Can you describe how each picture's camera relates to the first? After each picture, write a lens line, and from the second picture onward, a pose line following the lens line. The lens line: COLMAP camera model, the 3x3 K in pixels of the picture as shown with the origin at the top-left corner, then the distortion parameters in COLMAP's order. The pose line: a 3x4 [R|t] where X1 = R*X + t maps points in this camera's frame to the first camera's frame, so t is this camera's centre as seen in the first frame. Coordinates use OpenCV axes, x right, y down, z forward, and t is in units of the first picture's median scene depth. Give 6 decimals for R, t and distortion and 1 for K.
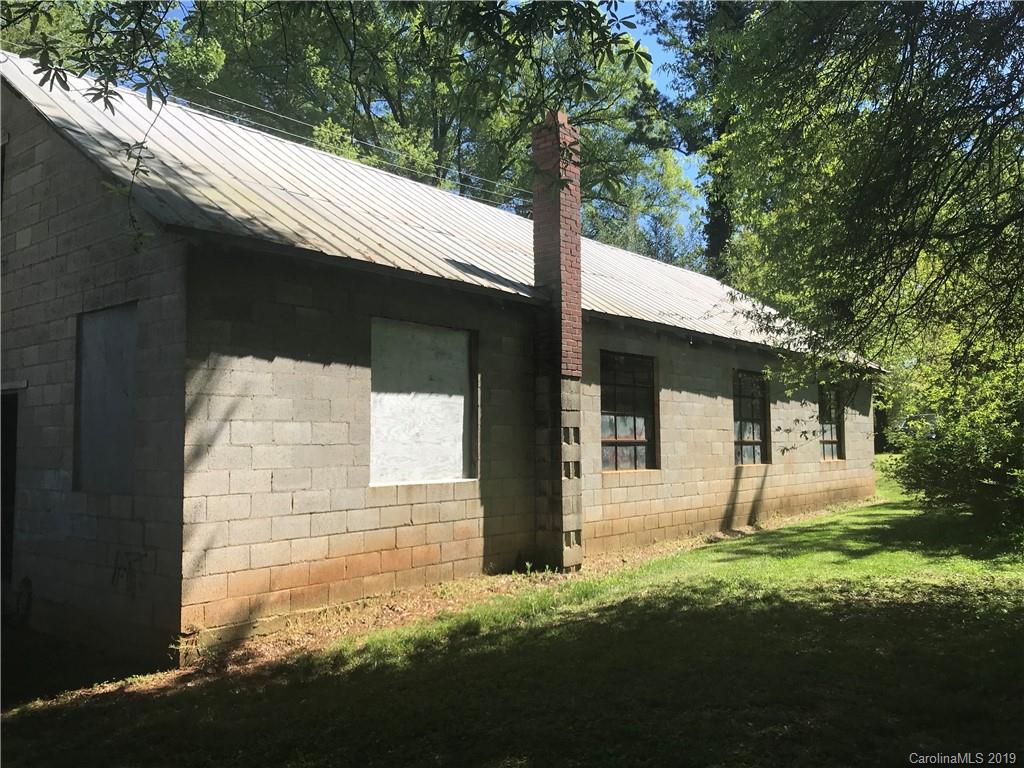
lens RADIAL K [[841.6, 0, 513.9], [0, 841.6, 378.0], [0, 0, 1]] dist [0.082027, -0.020979]
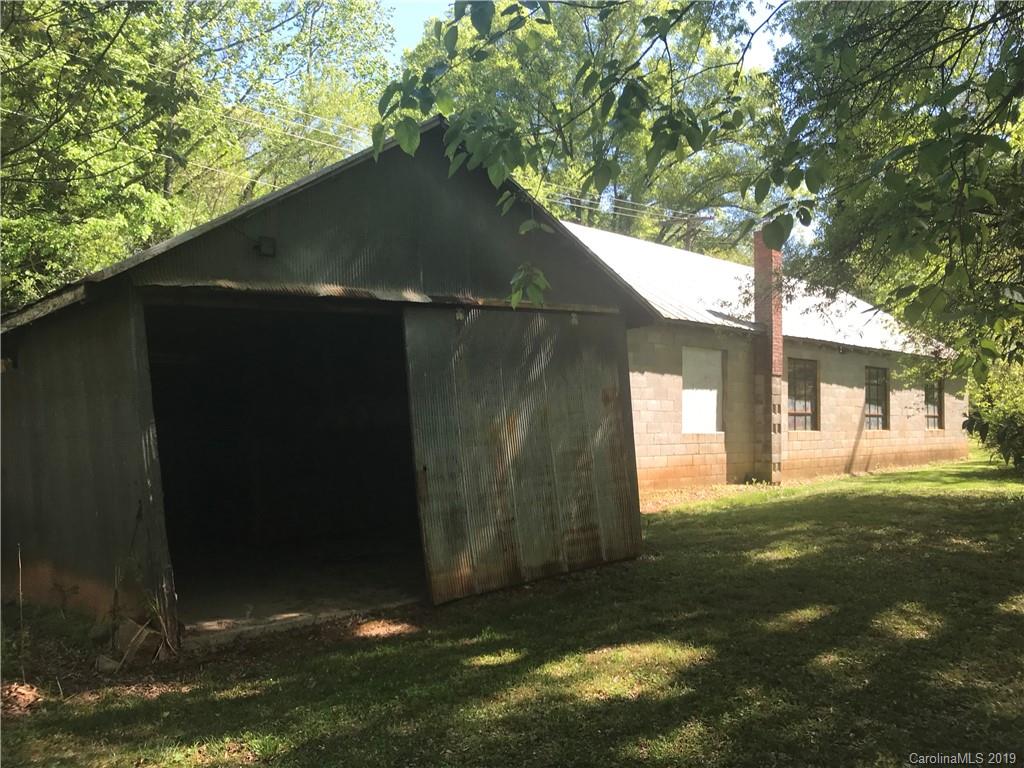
lens RADIAL K [[841.6, 0, 508.0], [0, 841.6, 387.4], [0, 0, 1]] dist [0.082027, -0.020979]
pose [[0.994479, 0.008474, -0.104591, -0.301387], [-0.004175, 0.999140, 0.041262, -0.046628], [0.104850, -0.040597, 0.993659, -0.807674]]
